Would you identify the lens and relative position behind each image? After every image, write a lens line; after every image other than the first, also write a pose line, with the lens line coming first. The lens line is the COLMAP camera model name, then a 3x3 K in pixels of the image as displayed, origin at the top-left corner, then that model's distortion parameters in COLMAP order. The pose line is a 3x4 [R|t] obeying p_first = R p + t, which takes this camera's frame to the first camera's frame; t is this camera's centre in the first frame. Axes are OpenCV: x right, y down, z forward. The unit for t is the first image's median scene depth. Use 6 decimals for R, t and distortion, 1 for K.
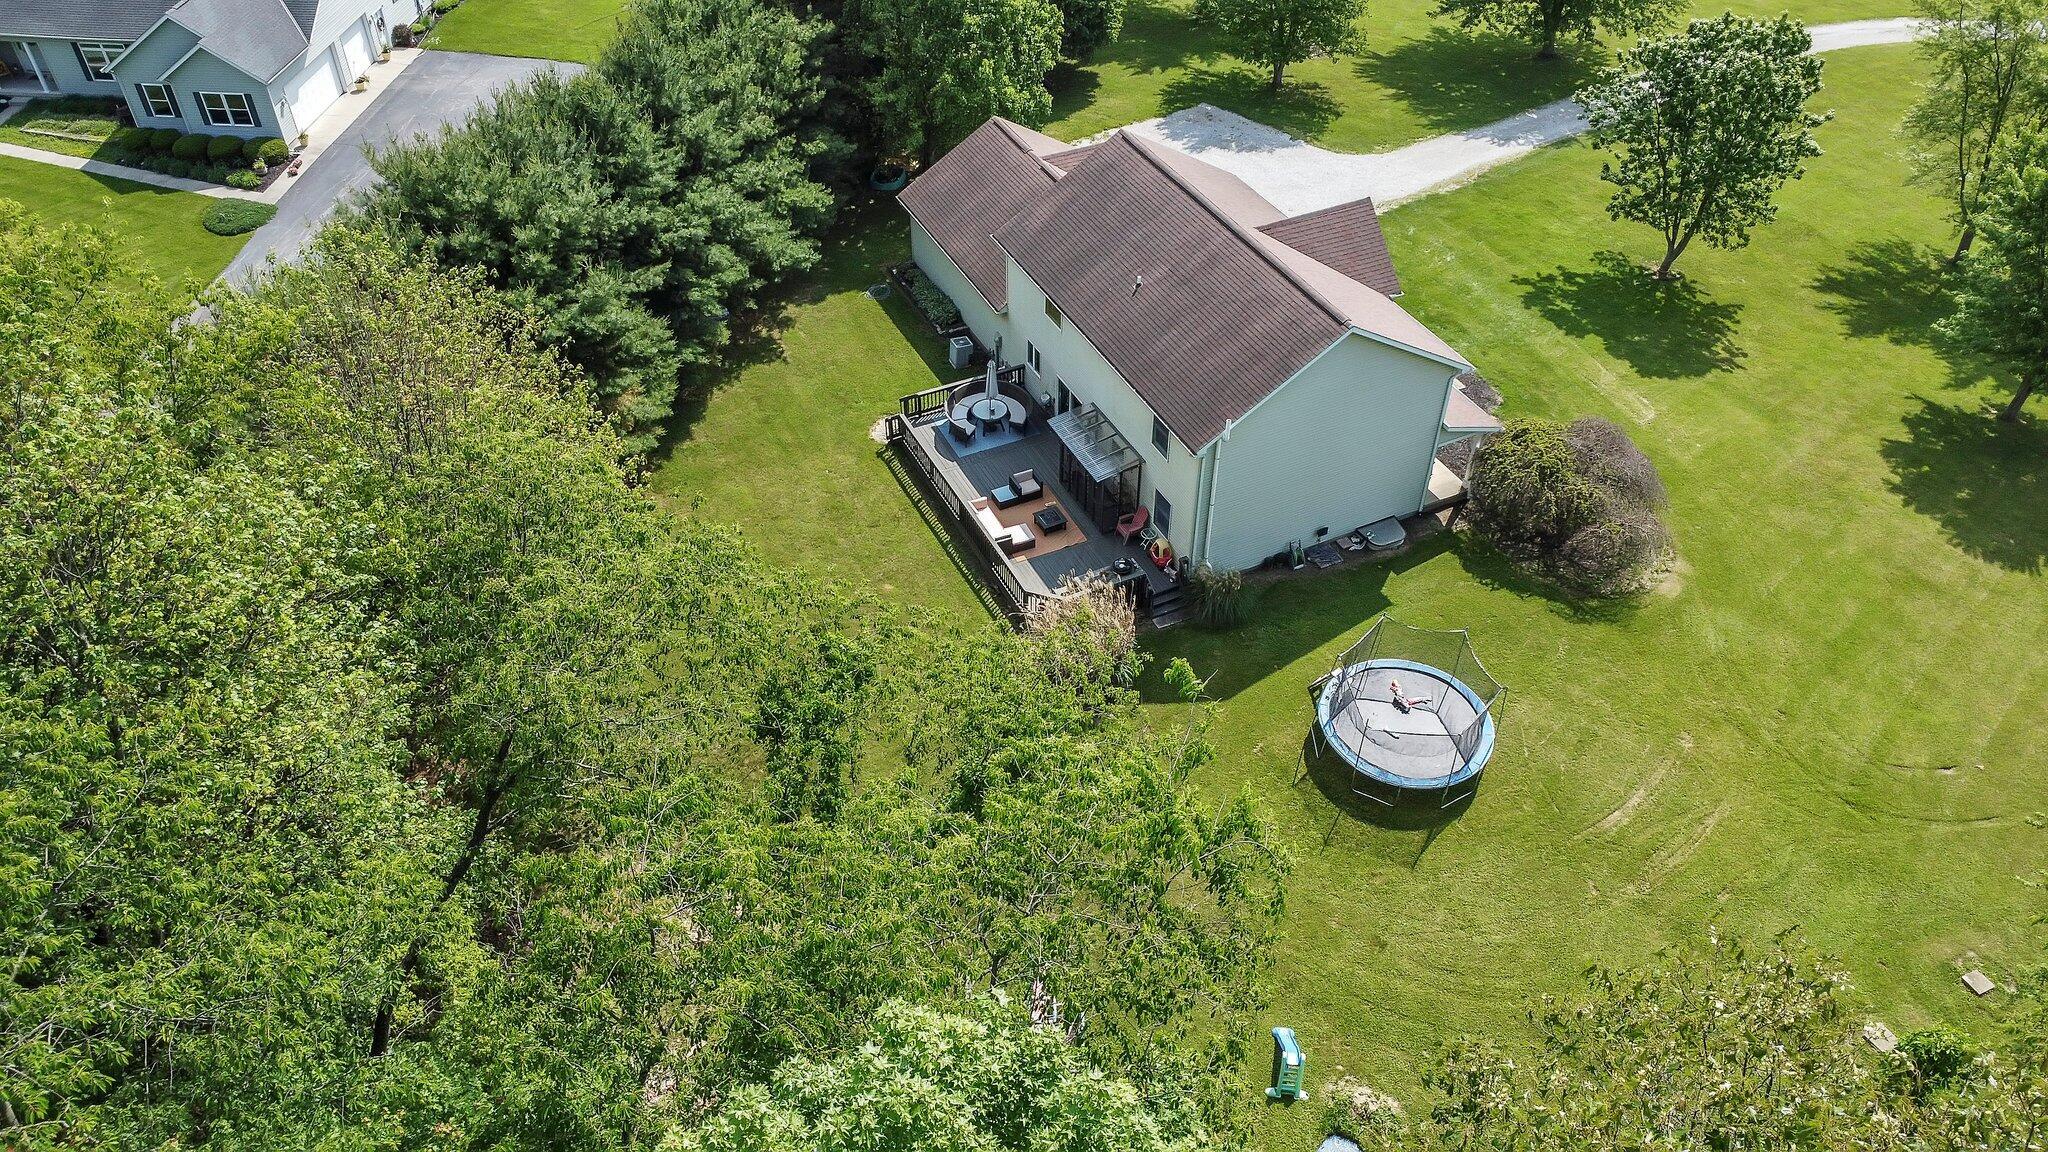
lens RADIAL K [[1524.0, 0, 1012.9], [0, 1524.0, 577.4], [0, 0, 1]] dist [-0.048576, -0.004263]
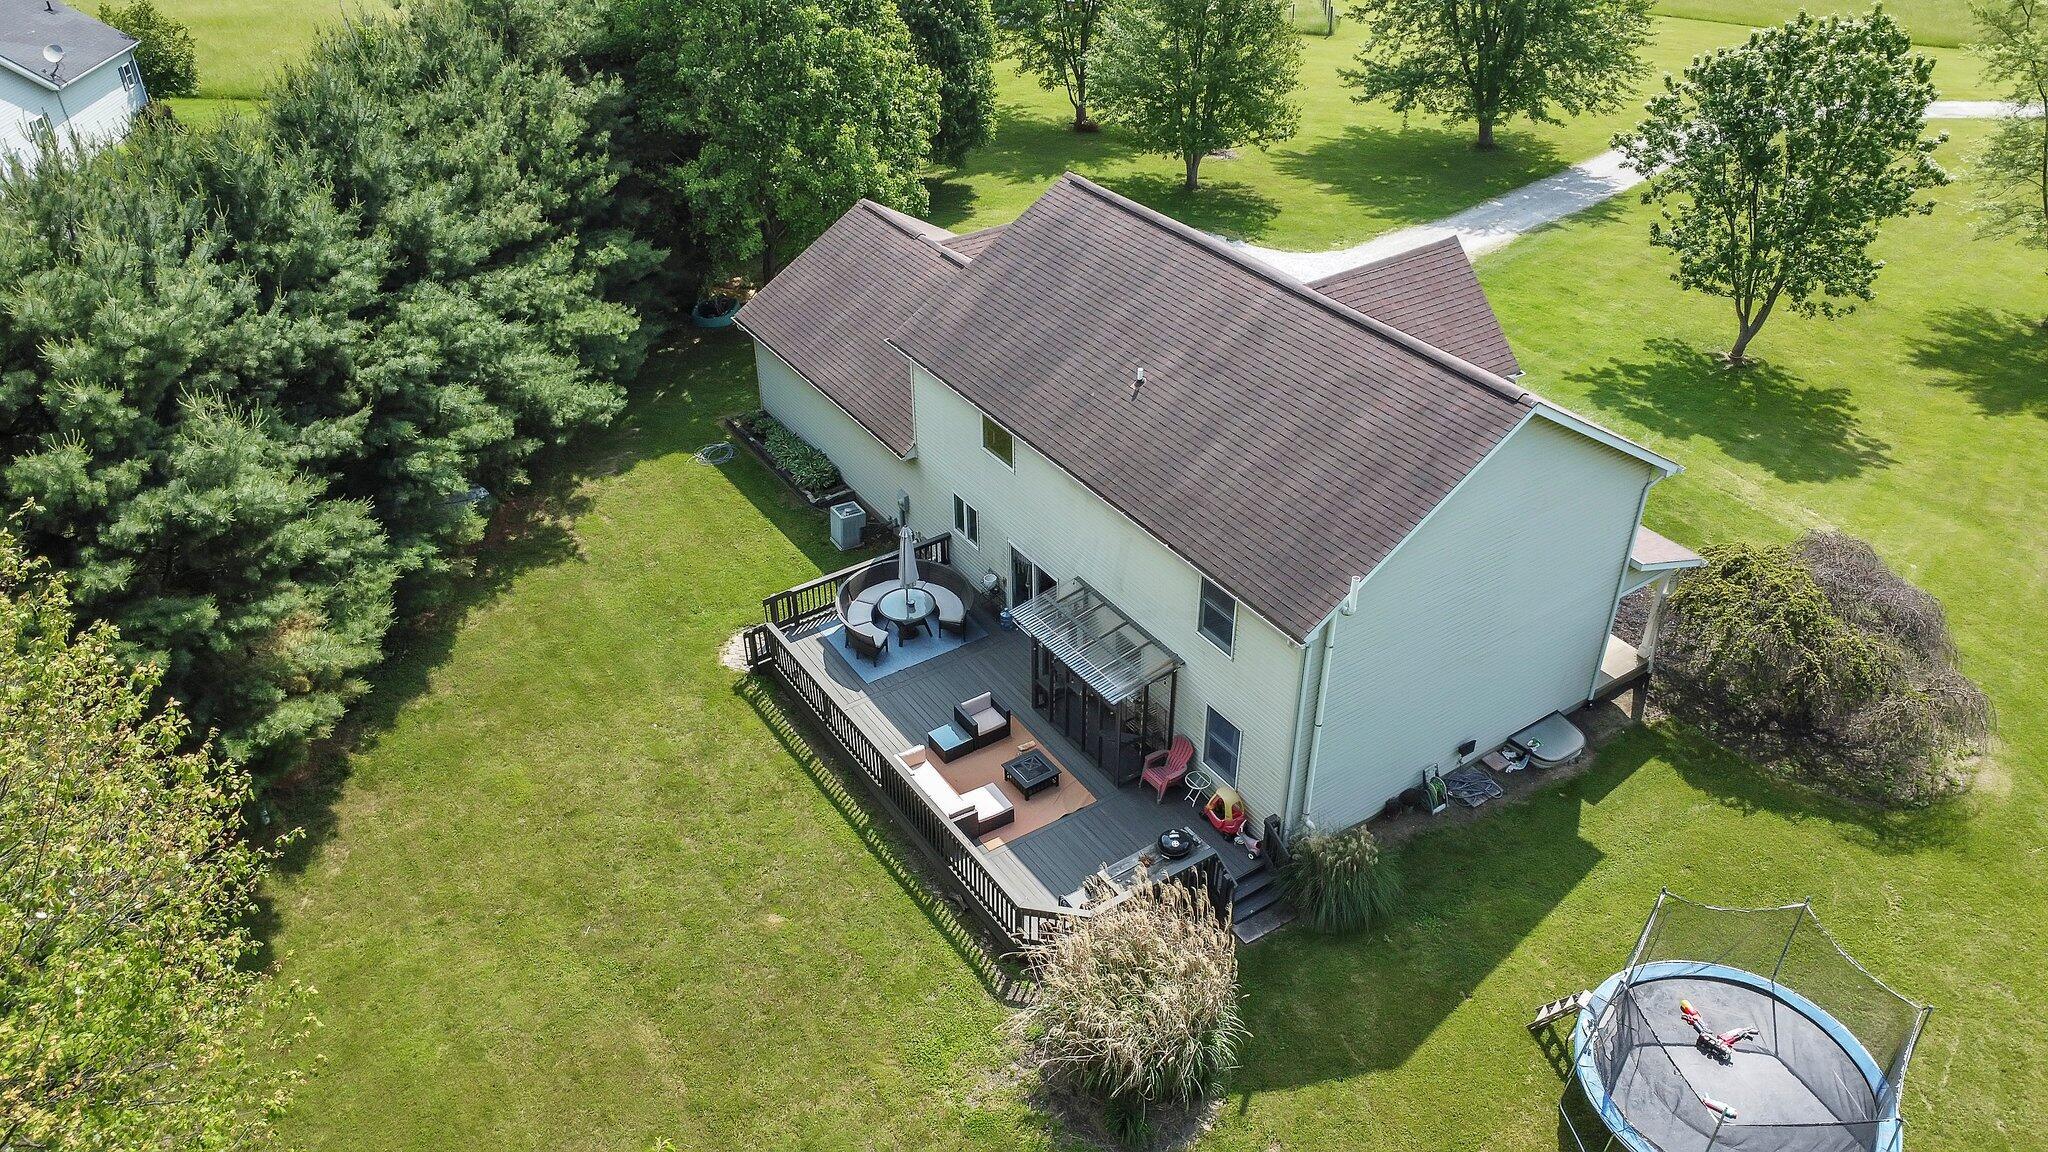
lens RADIAL K [[1478.4, 0, 1015.6], [0, 1478.4, 577.6], [0, 0, 1]] dist [-0.023270, -0.011177]
pose [[0.989833, -0.084755, 0.114227, -0.039946], [0.099542, 0.986415, -0.130676, -0.035431], [-0.101600, 0.140718, 0.984823, 0.380536]]
